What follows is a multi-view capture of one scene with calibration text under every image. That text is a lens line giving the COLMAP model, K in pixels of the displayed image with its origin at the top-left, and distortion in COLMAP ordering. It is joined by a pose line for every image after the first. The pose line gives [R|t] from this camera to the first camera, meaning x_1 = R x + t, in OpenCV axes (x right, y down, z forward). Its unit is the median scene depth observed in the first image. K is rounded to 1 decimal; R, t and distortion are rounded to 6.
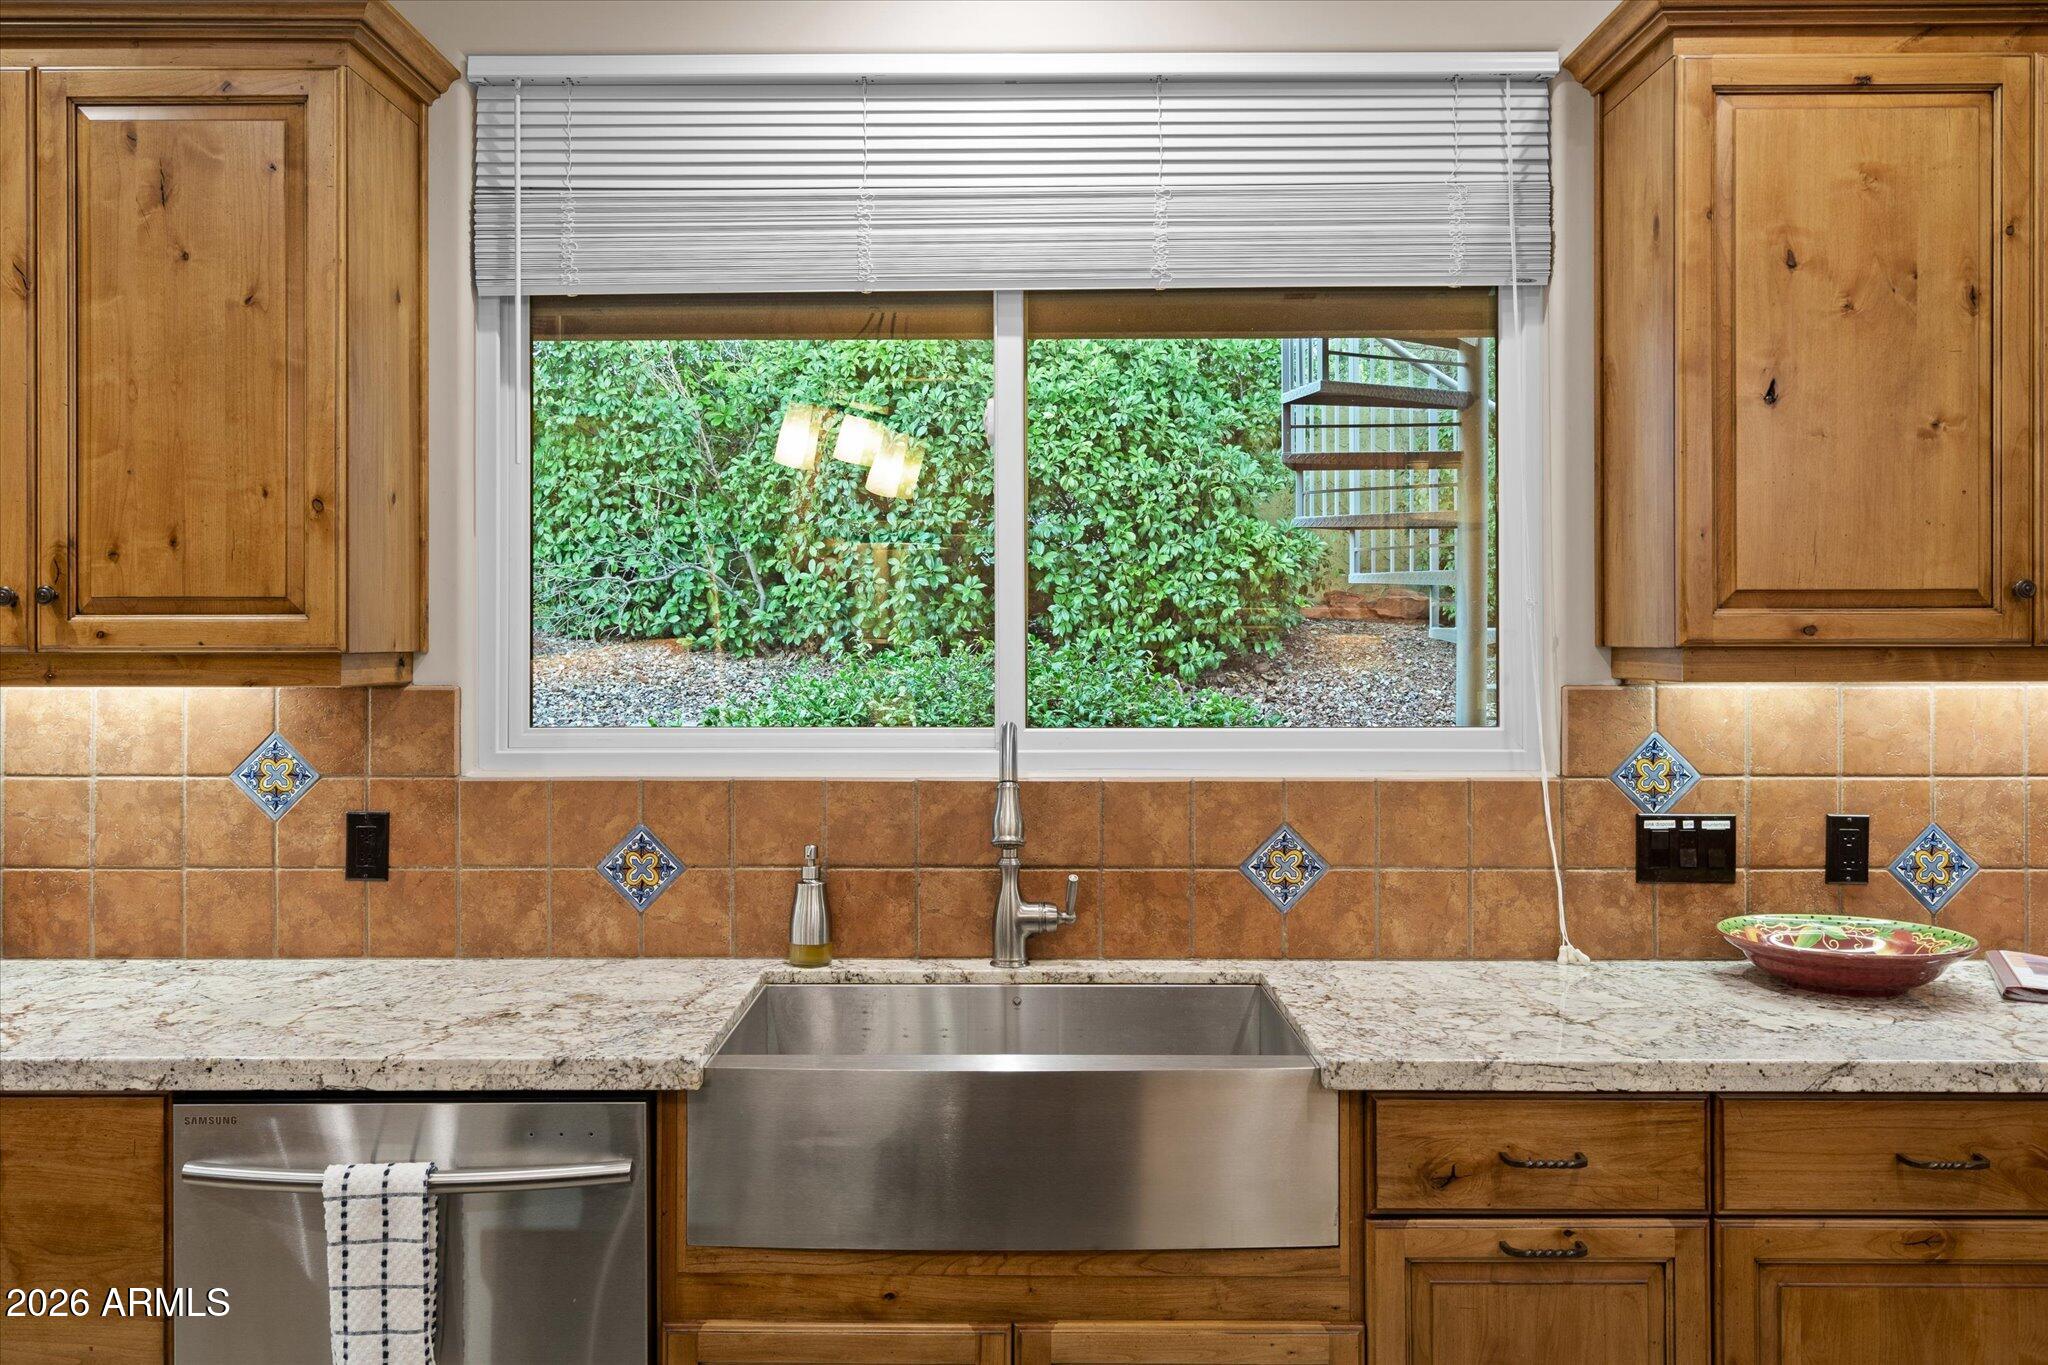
lens RADIAL K [[1680.8, 0, 1016.2], [0, 1680.8, 641.2], [0, 0, 1]] dist [0.009041, 0.000647]
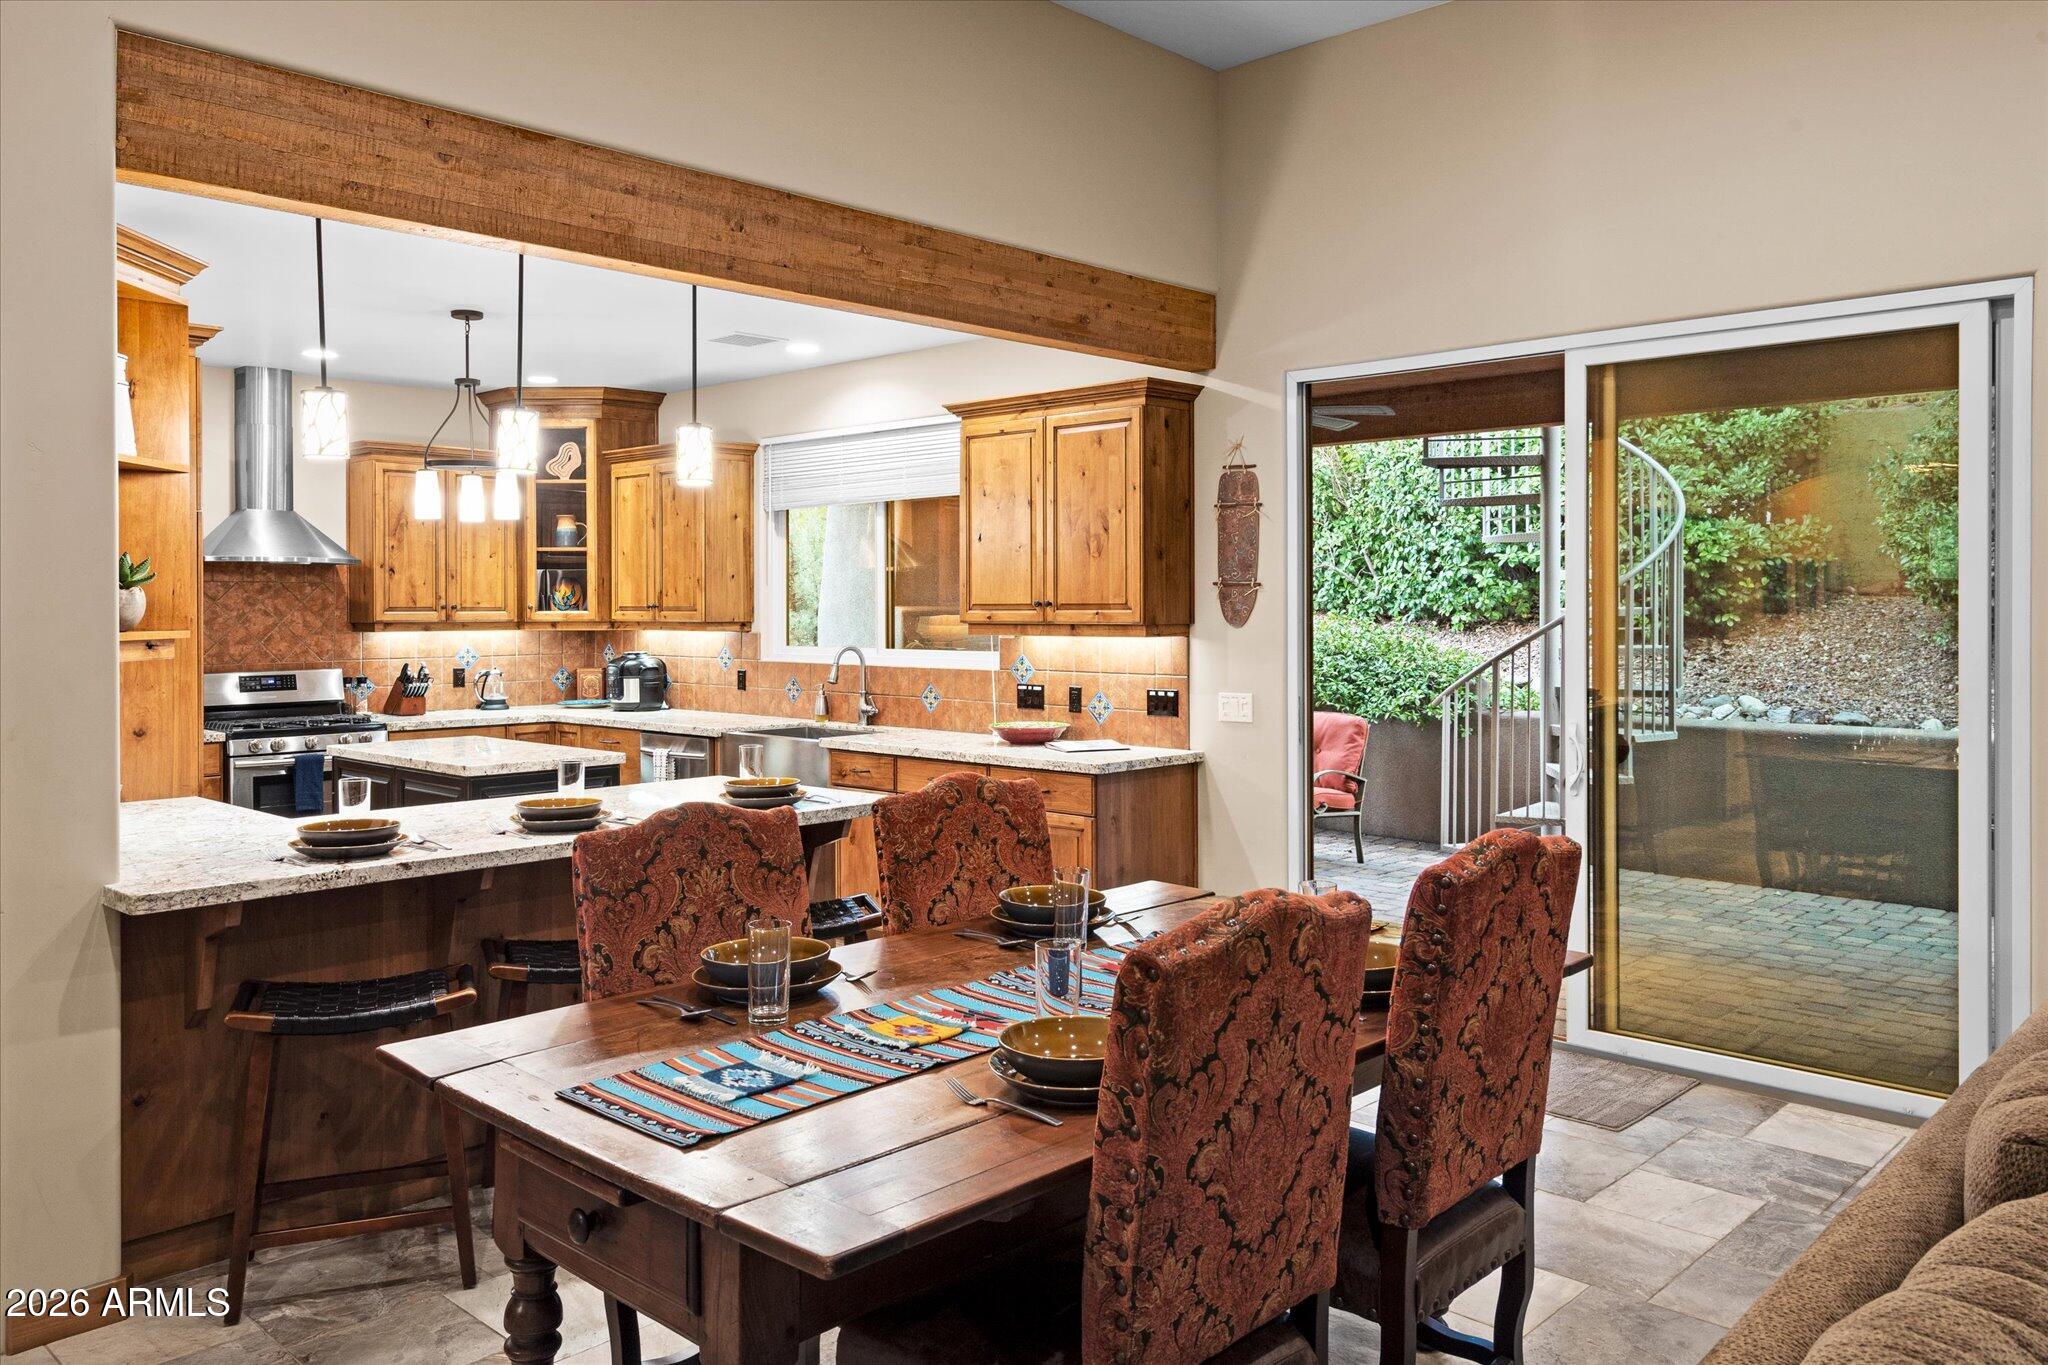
lens RADIAL K [[1518.4, 0, 1022.1], [0, 1518.4, 613.3], [0, 0, 1]] dist [0.003574, 0.005274]
pose [[0.731316, 0.003230, -0.682031, 2.066078], [0.000234, 0.999988, 0.004988, -0.024447], [0.682039, -0.003808, 0.731306, -0.810763]]
